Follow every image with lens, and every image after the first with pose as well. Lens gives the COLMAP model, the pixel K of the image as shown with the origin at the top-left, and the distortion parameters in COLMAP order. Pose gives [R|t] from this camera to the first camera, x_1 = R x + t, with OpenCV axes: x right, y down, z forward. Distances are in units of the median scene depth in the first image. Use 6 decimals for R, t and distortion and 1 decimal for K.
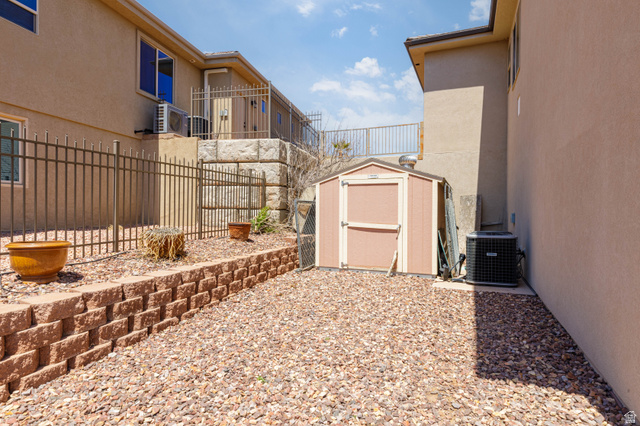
lens RADIAL K [[359.1, 0, 320.7], [0, 359.1, 212.2], [0, 0, 1]] dist [-0.000443, 0.000256]
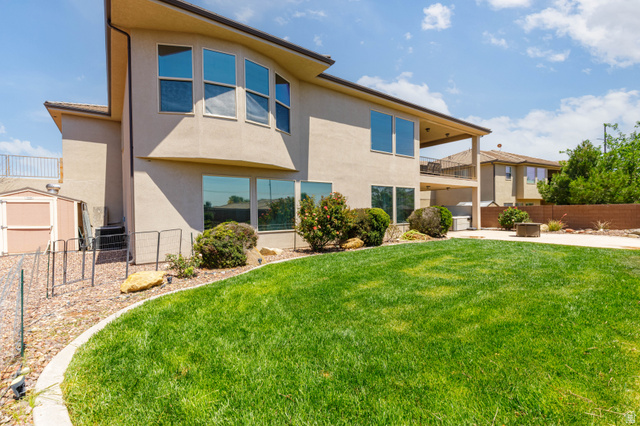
lens RADIAL K [[285.8, 0, 321.8], [0, 285.8, 213.7], [0, 0, 1]] dist [0.007663, -0.000770]
pose [[0.514461, -0.025513, 0.857134, -0.282360], [0.023360, 0.999603, 0.015732, -0.013775], [-0.857196, 0.011929, 0.514852, -0.805313]]
